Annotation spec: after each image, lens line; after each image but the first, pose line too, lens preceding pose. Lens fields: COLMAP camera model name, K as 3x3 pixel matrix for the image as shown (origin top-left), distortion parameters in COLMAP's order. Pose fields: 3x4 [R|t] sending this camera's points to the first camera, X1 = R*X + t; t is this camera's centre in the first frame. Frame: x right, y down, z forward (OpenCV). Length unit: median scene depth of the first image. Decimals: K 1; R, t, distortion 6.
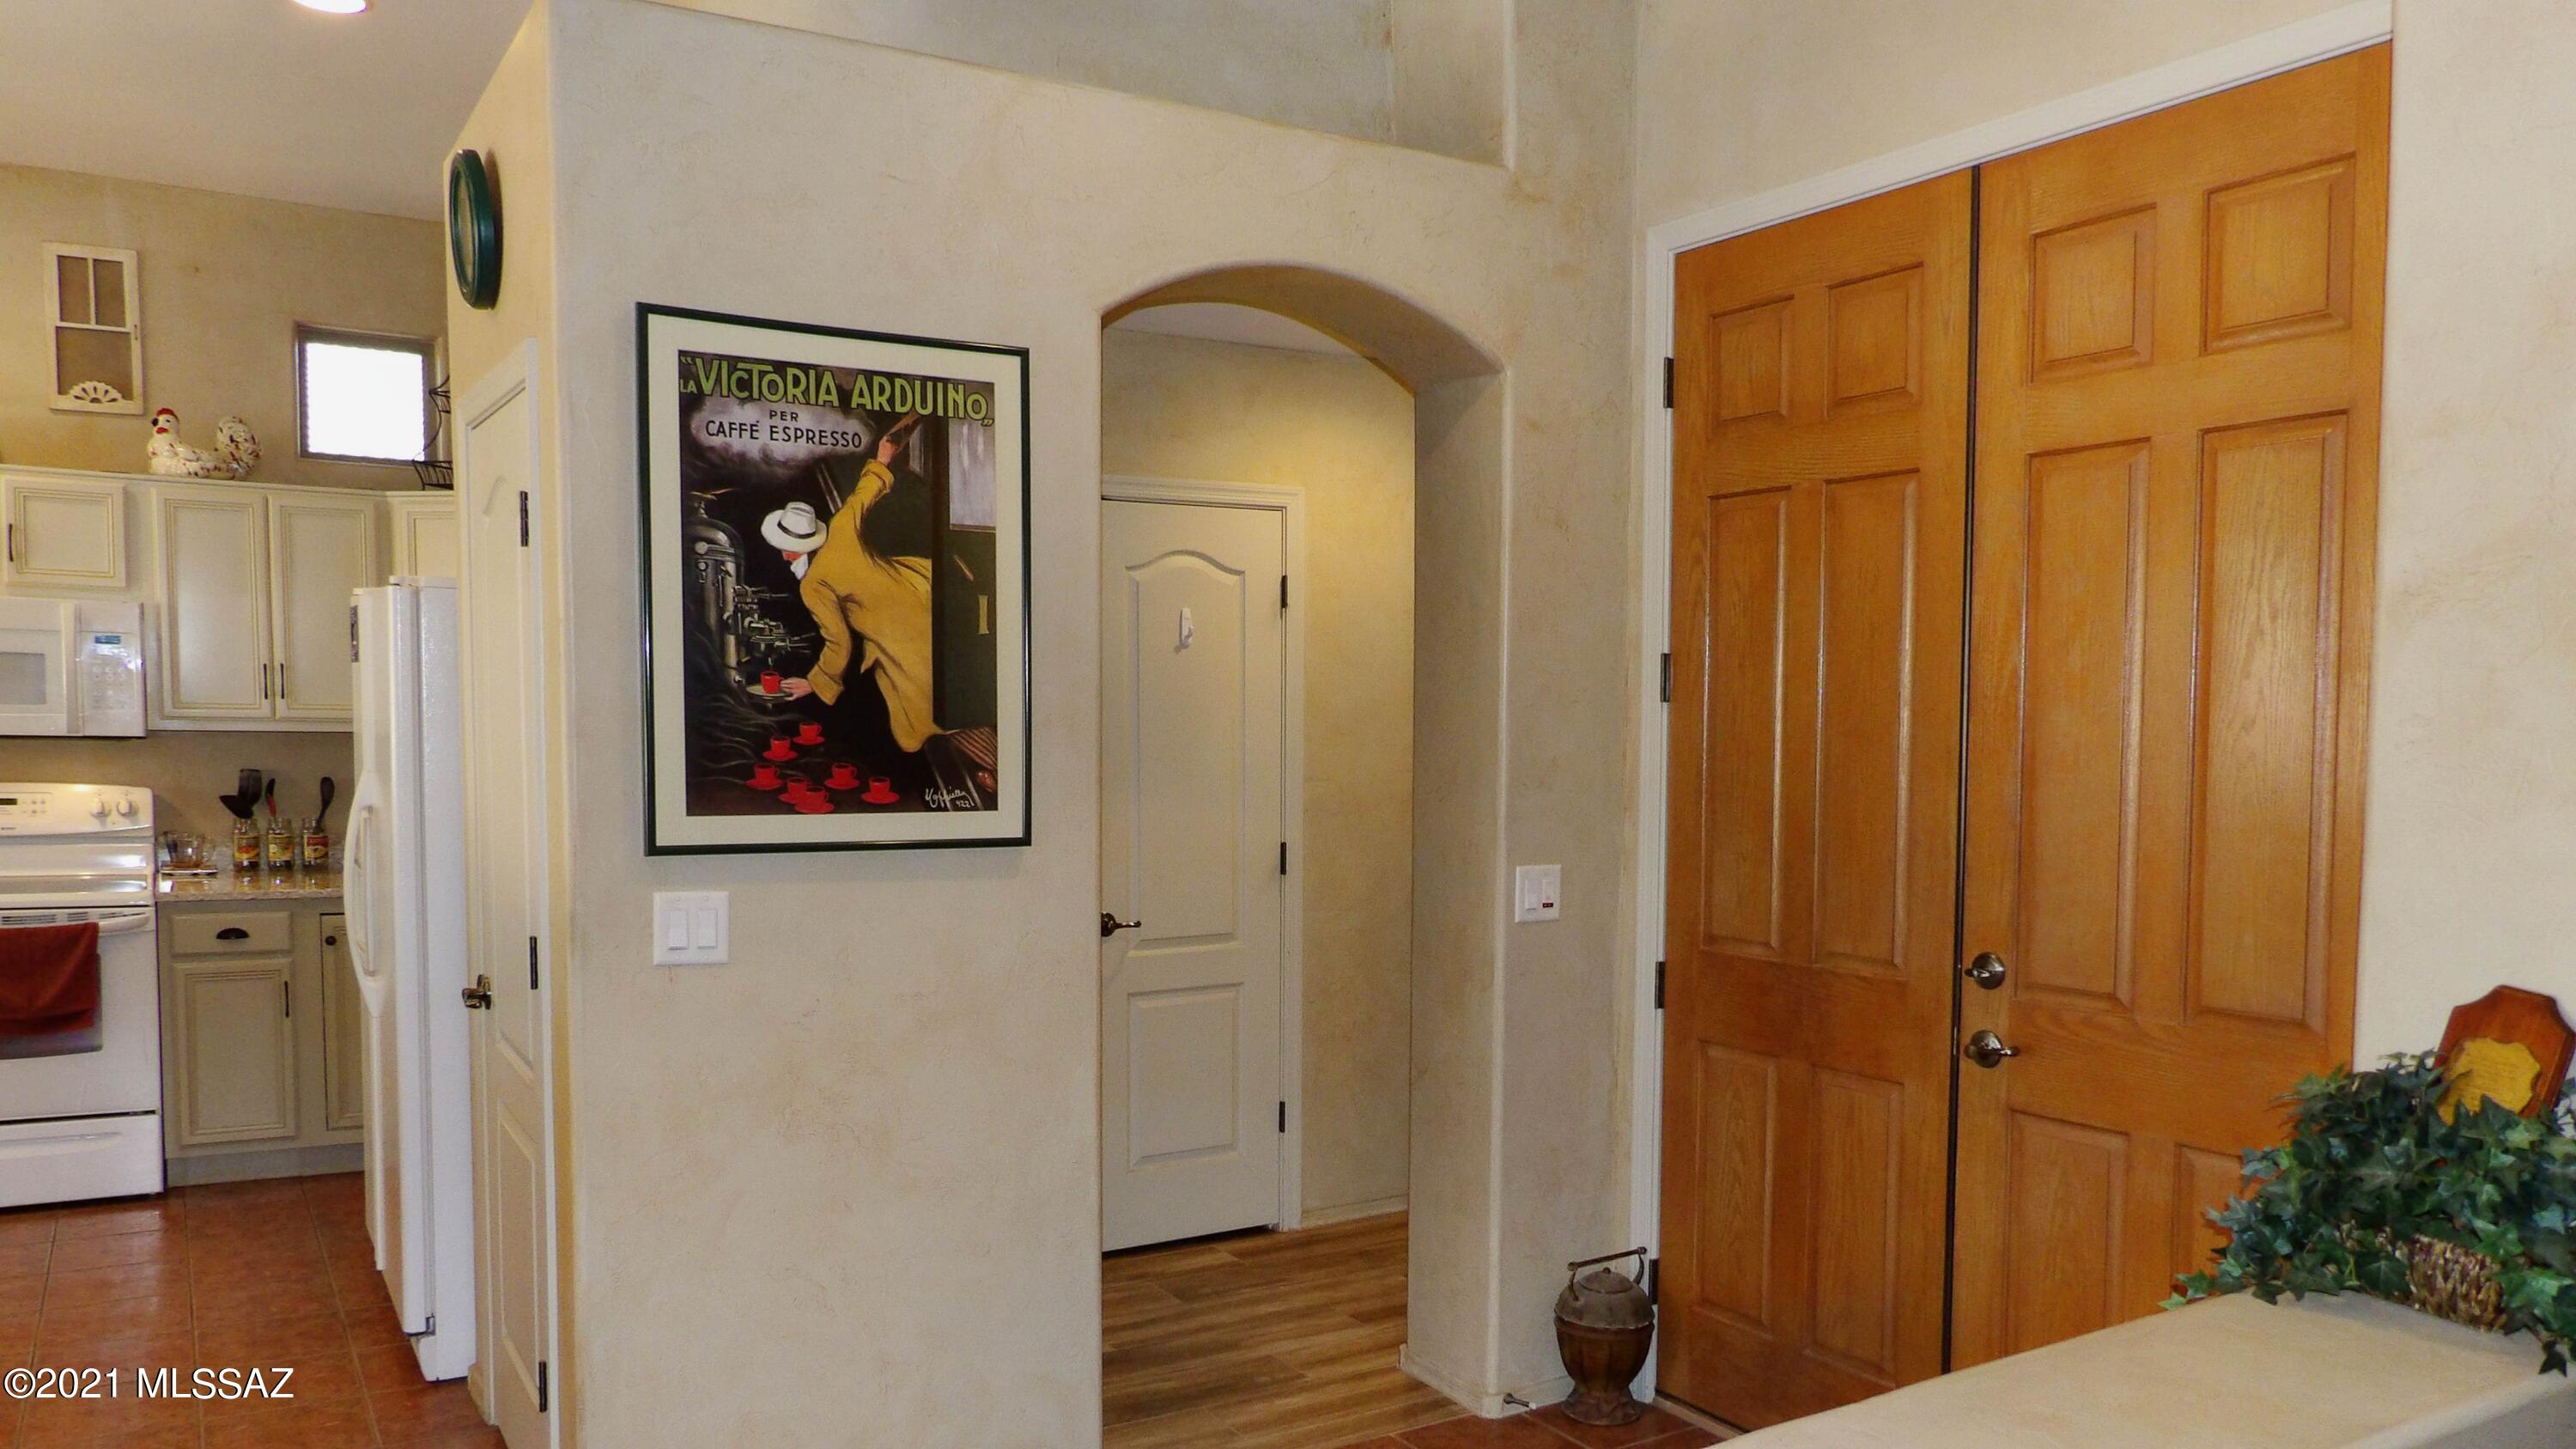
lens RADIAL K [[1814.9, 0, 1262.9], [0, 1814.9, 829.3], [0, 0, 1]] dist [0.059618, -0.076522]
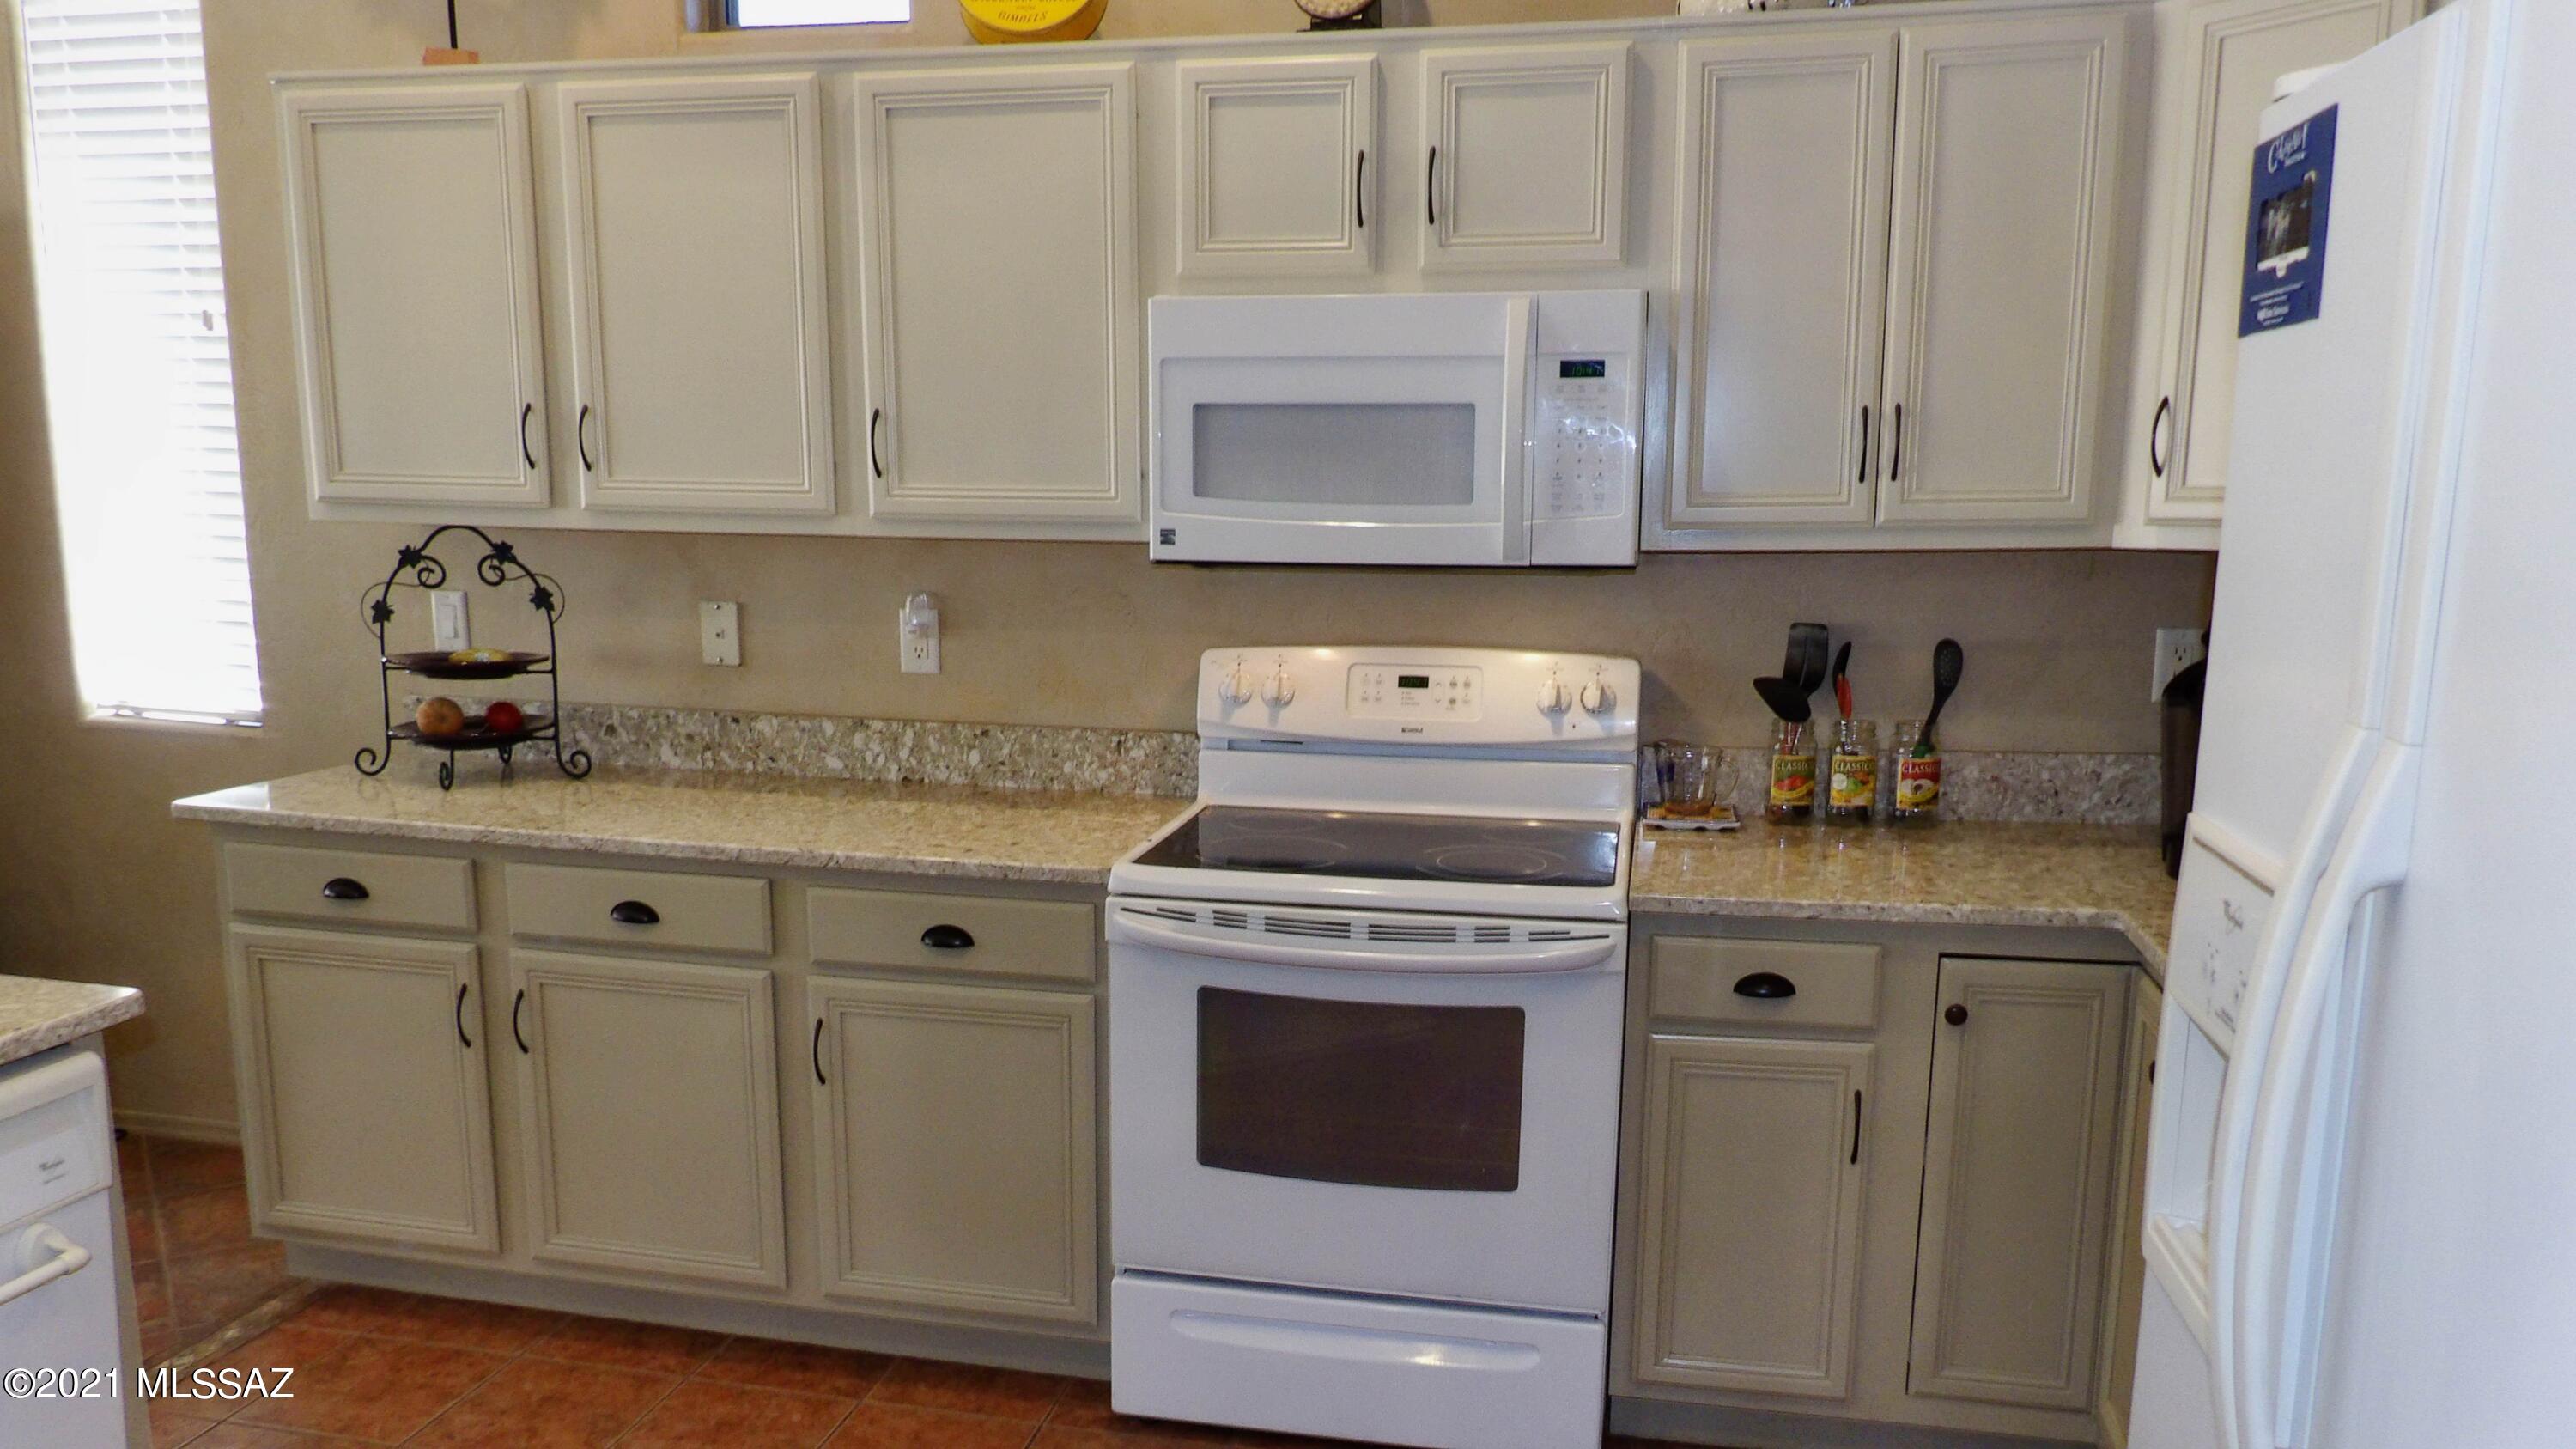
lens RADIAL K [[1801.5, 0, 1278.2], [0, 1801.5, 758.9], [0, 0, 1]] dist [0.026147, -0.004046]
pose [[0.738644, 0.092202, -0.667760, -0.593561], [-0.039278, 0.994805, 0.093912, -0.067931], [0.672951, -0.043139, 0.738428, 0.972147]]
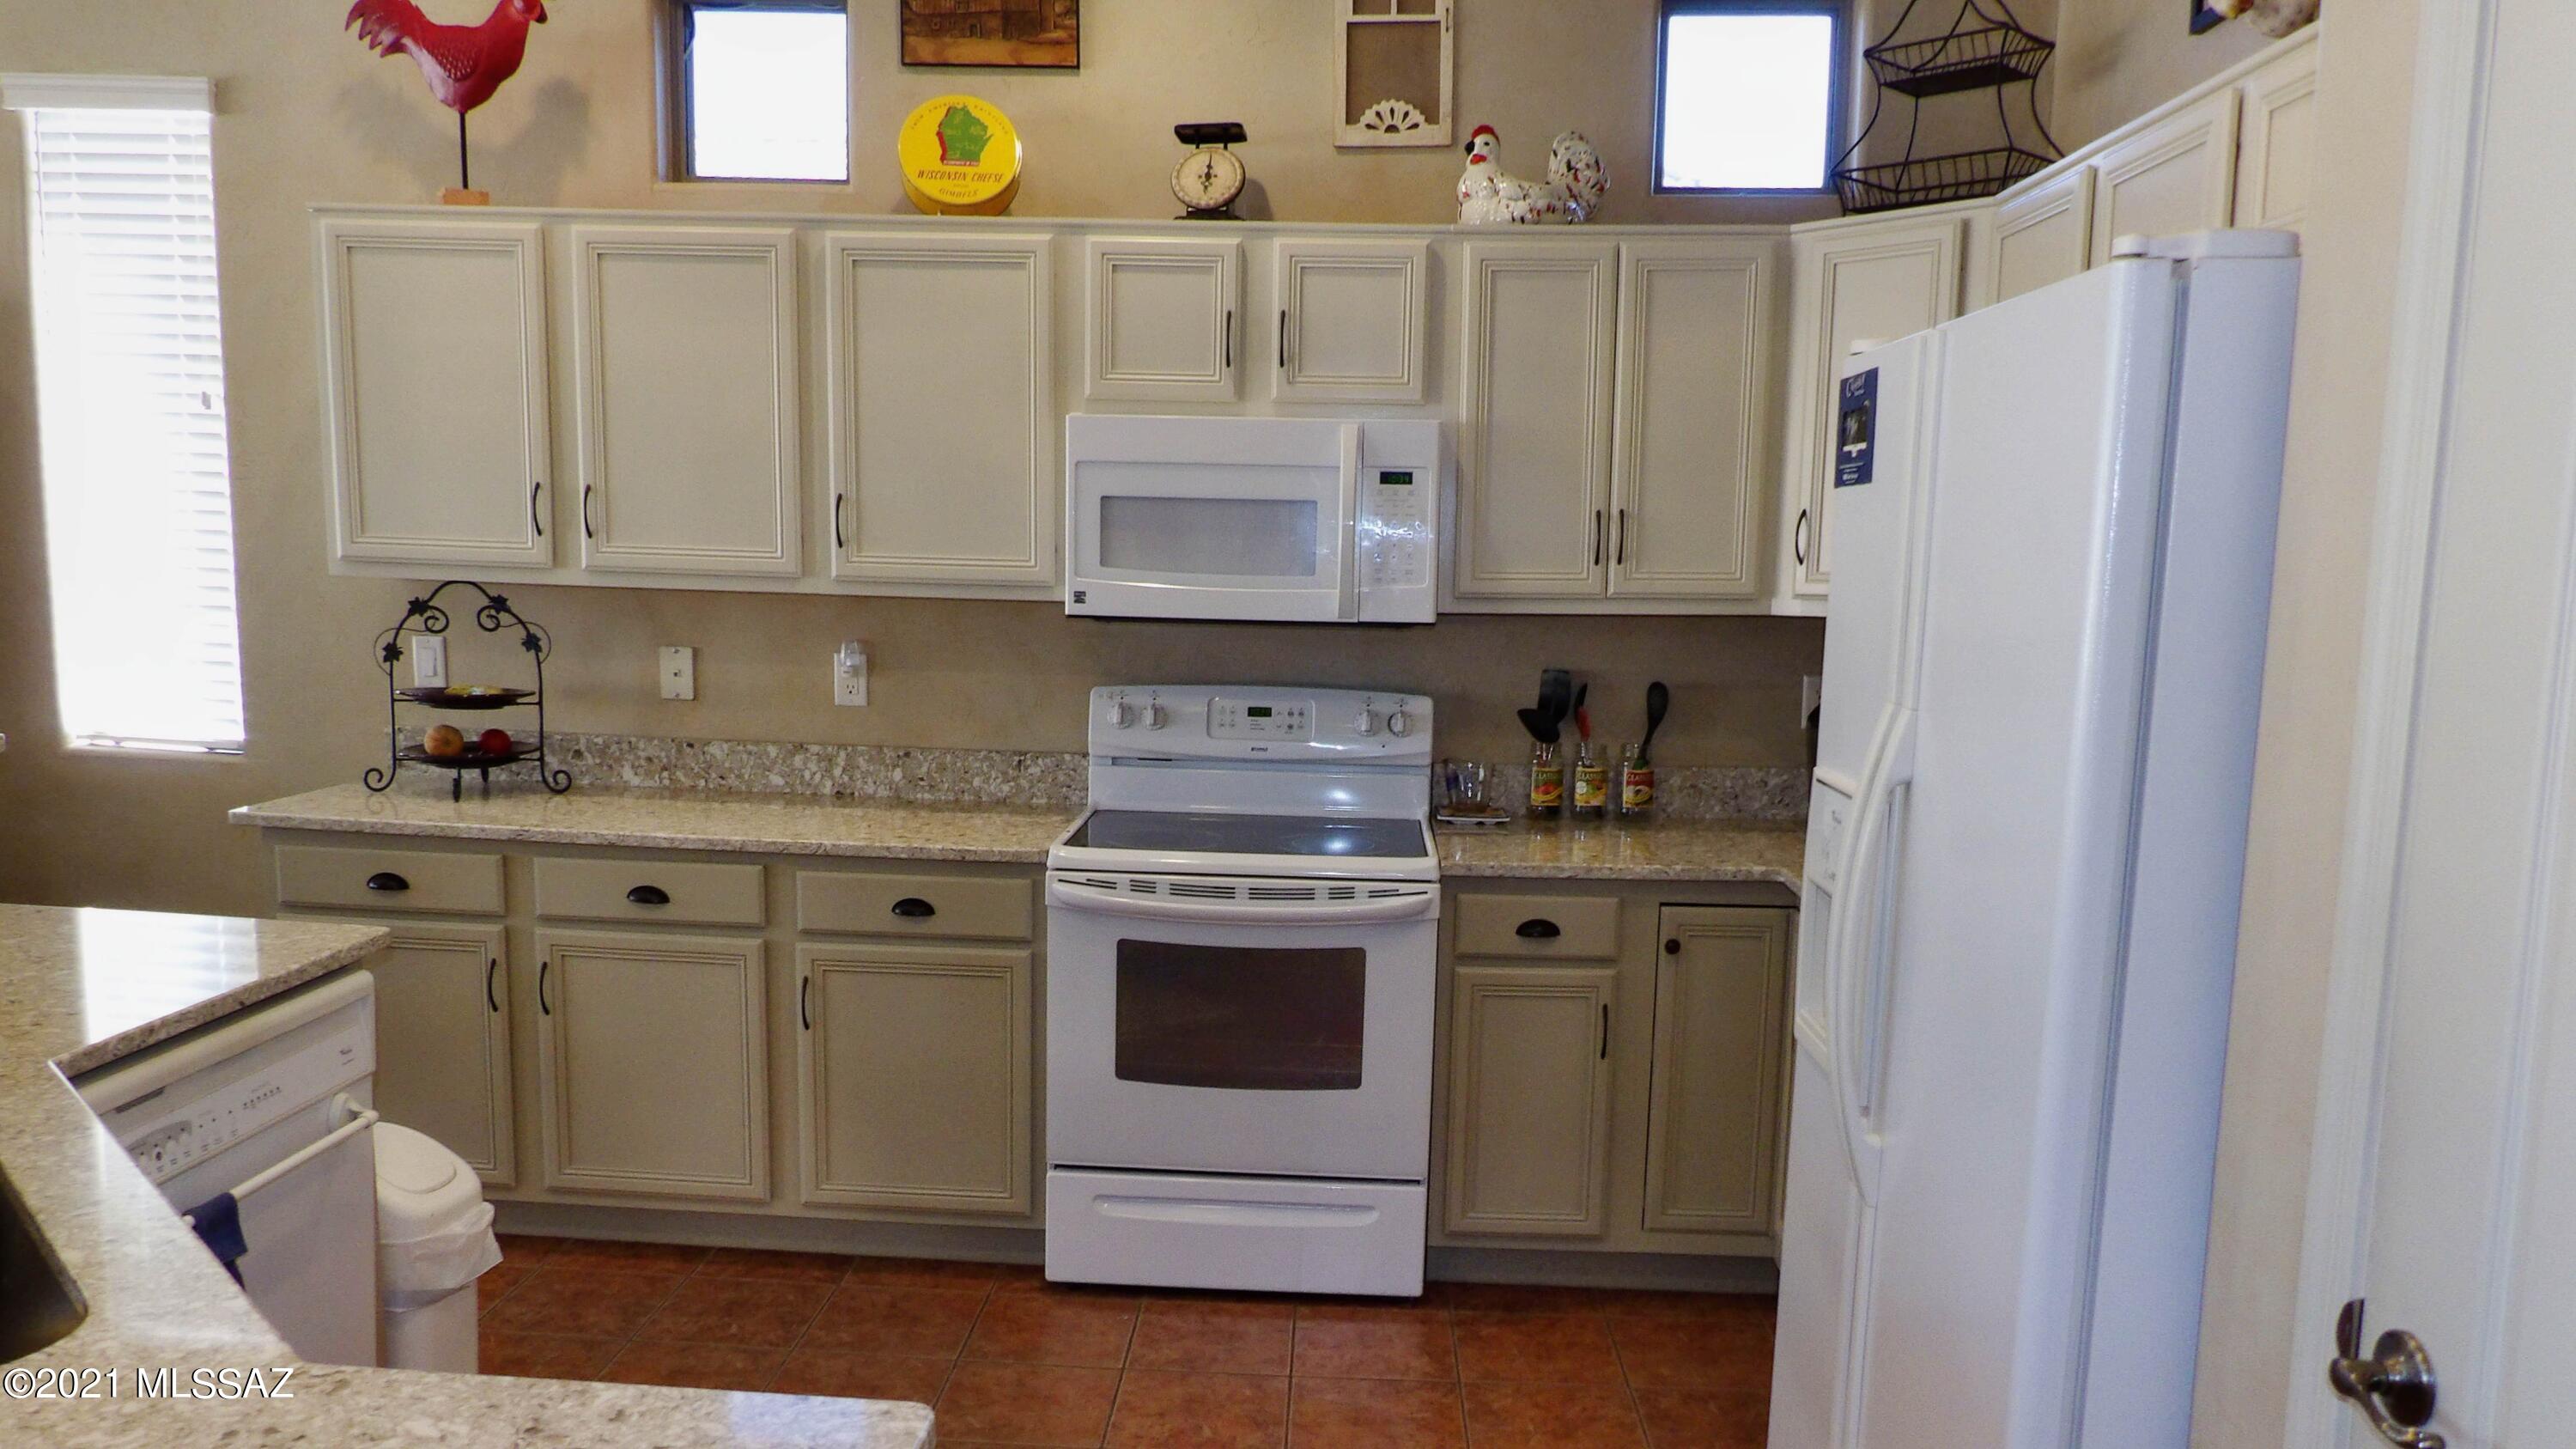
lens RADIAL K [[1761.0, 0, 1257.8], [0, 1761.0, 717.4], [0, 0, 1]] dist [0.061137, -0.000555]
pose [[0.826721, 0.055985, -0.559819, -0.512493], [-0.045674, 0.998431, 0.032398, -0.056807], [0.560755, -0.001215, 0.827981, 0.736015]]
